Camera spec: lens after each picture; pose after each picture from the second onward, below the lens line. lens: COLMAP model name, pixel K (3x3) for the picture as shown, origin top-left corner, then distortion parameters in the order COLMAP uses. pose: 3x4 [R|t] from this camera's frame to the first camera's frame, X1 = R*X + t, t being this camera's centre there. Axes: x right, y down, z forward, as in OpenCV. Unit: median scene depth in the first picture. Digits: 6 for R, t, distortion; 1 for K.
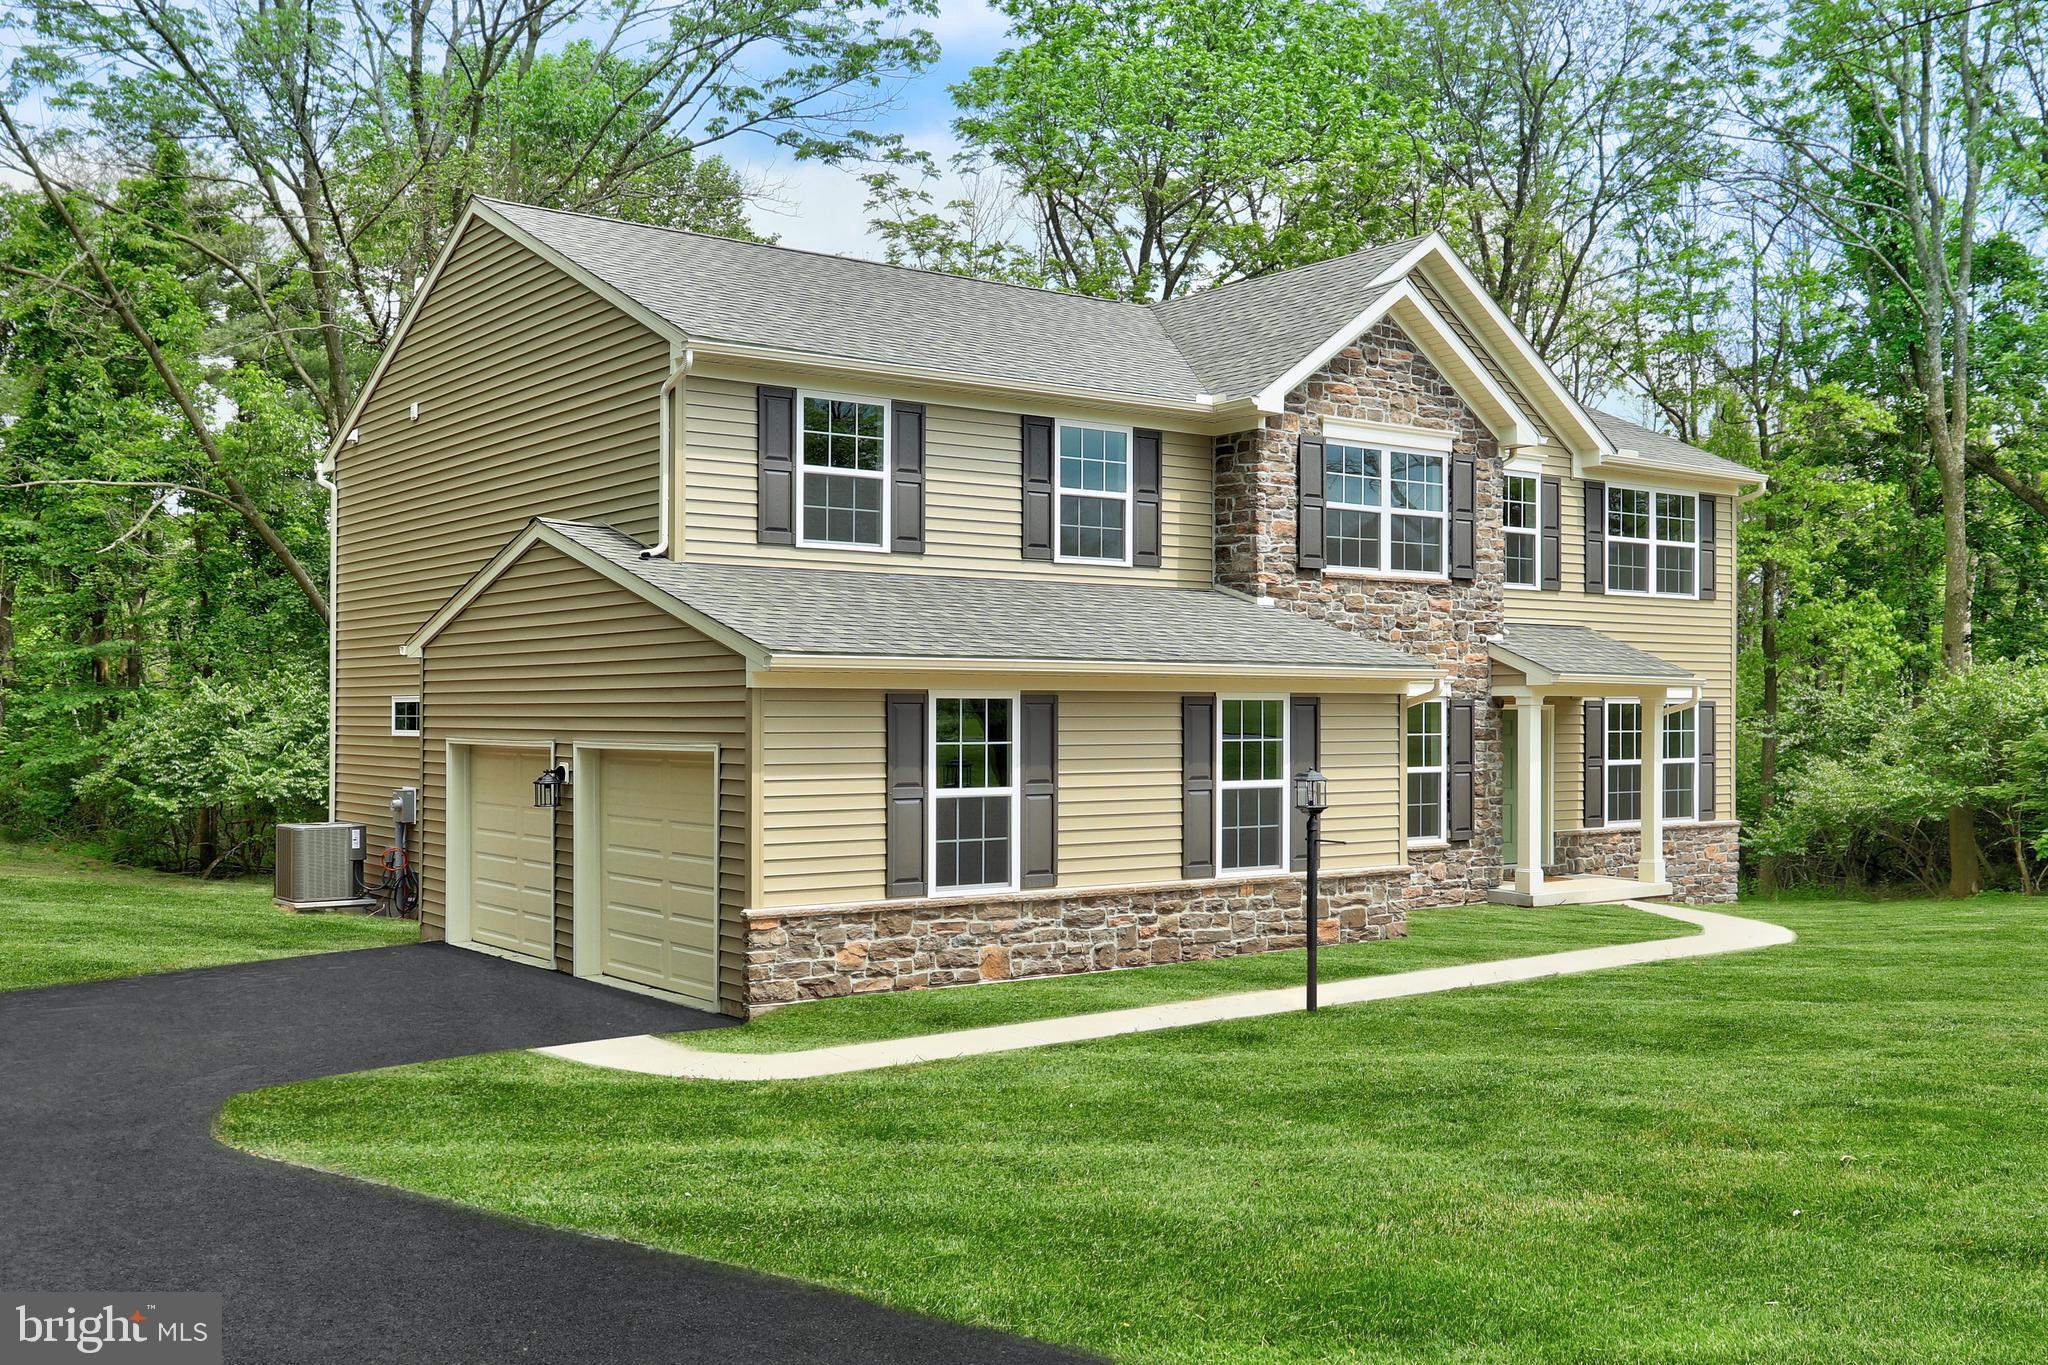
lens RADIAL K [[1246.8, 0, 1023.6], [0, 1246.8, 689.5], [0, 0, 1]] dist [-0.010717, 0.000361]
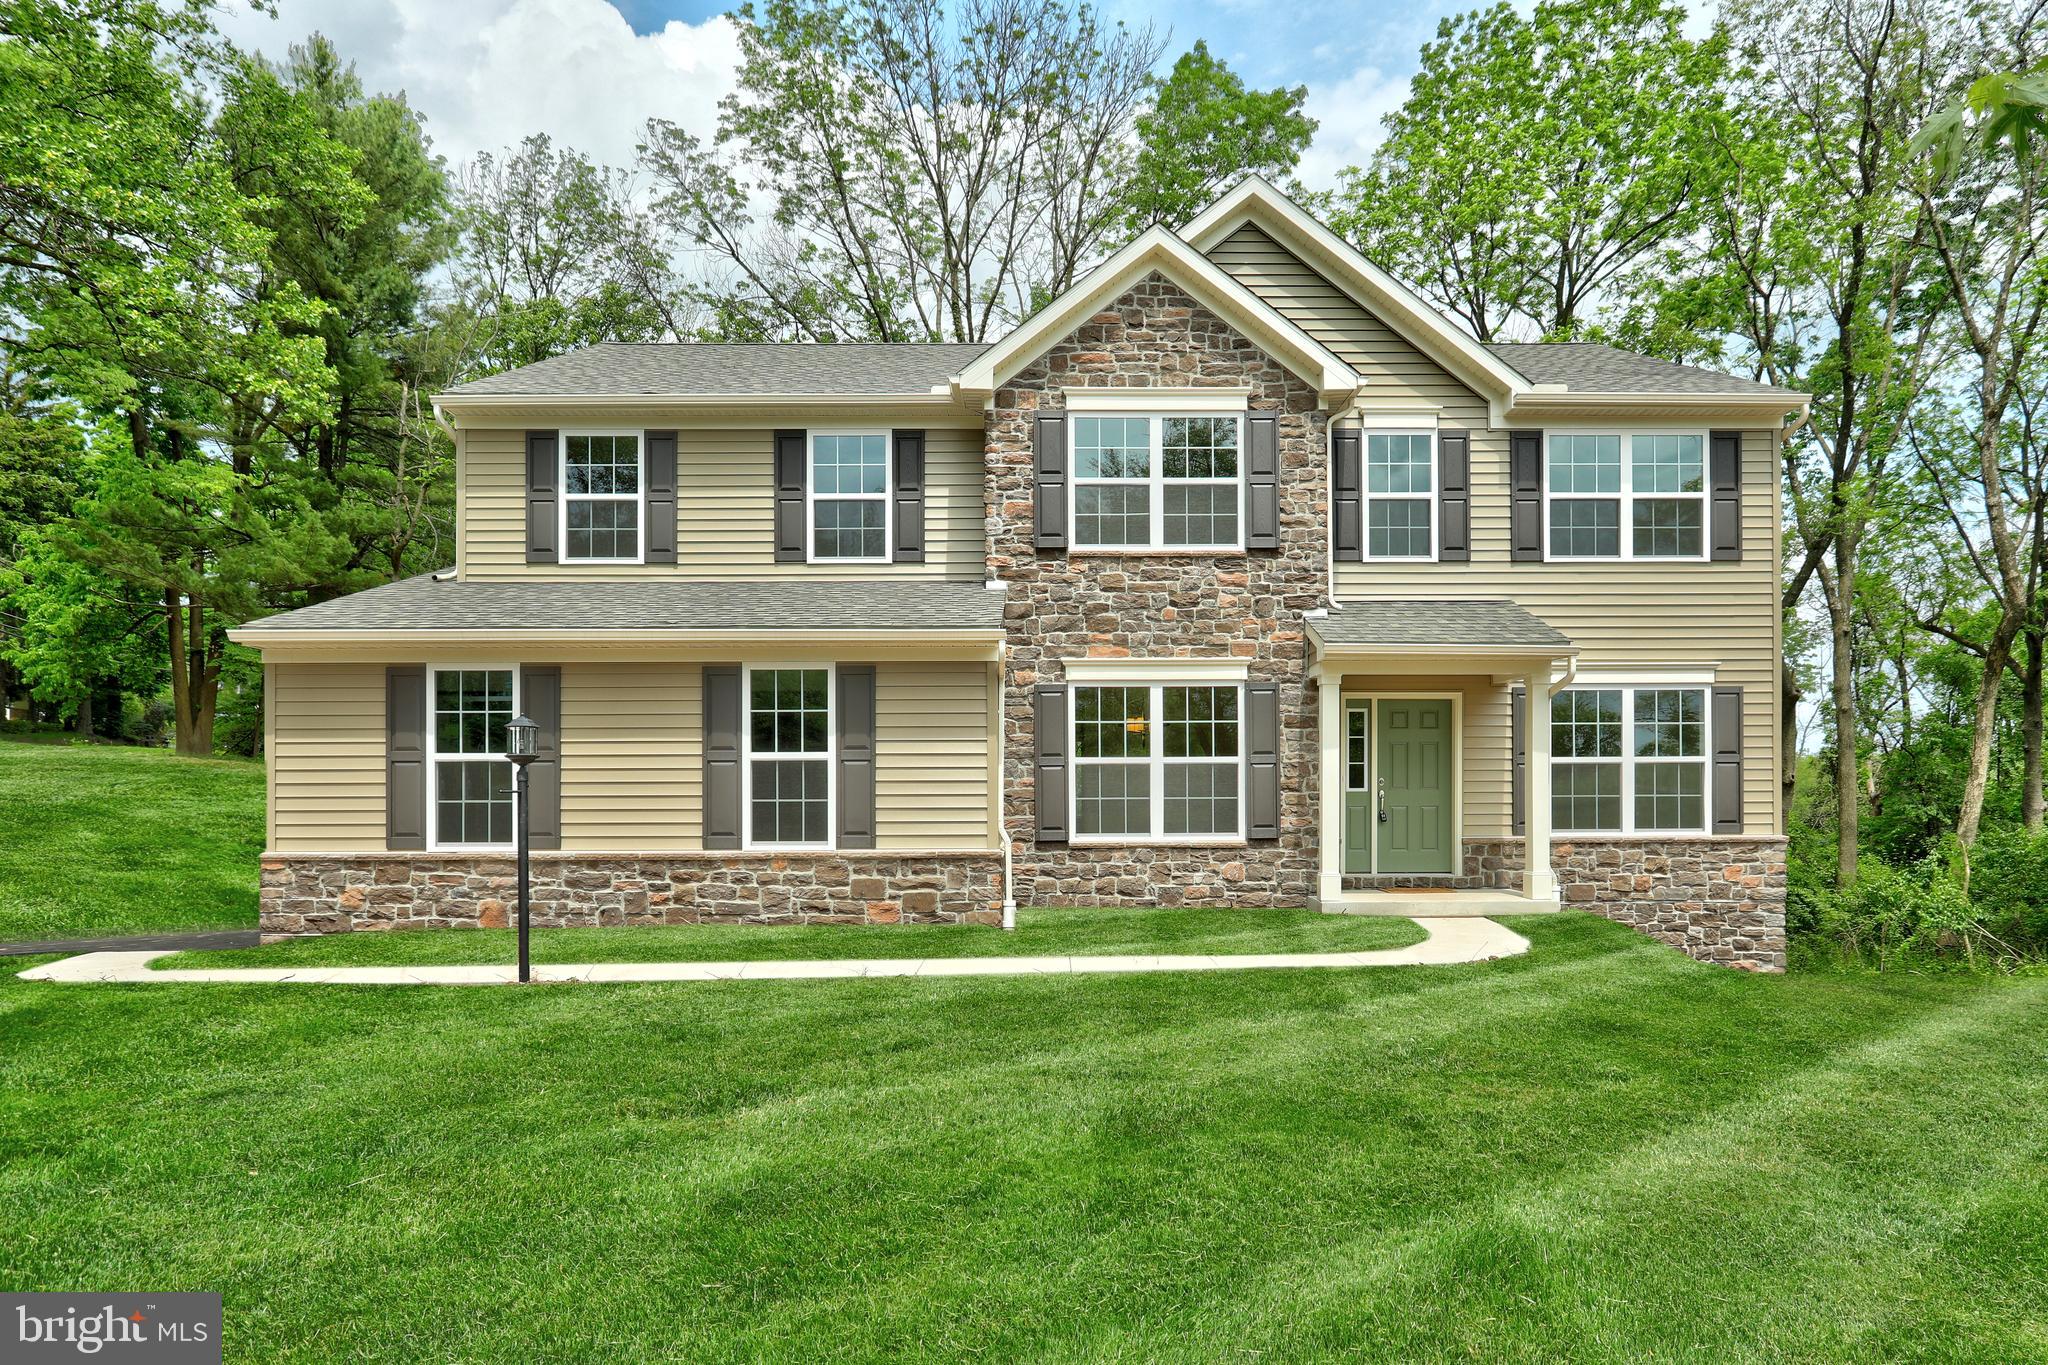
lens RADIAL K [[978.9, 0, 1021.5], [0, 978.9, 745.4], [0, 0, 1]] dist [-0.005110, -0.000156]
pose [[0.905666, -0.011743, -0.423829, 0.546631], [0.012722, 0.999919, -0.000518, 0.057253], [0.423801, -0.004923, 0.905742, 0.313841]]
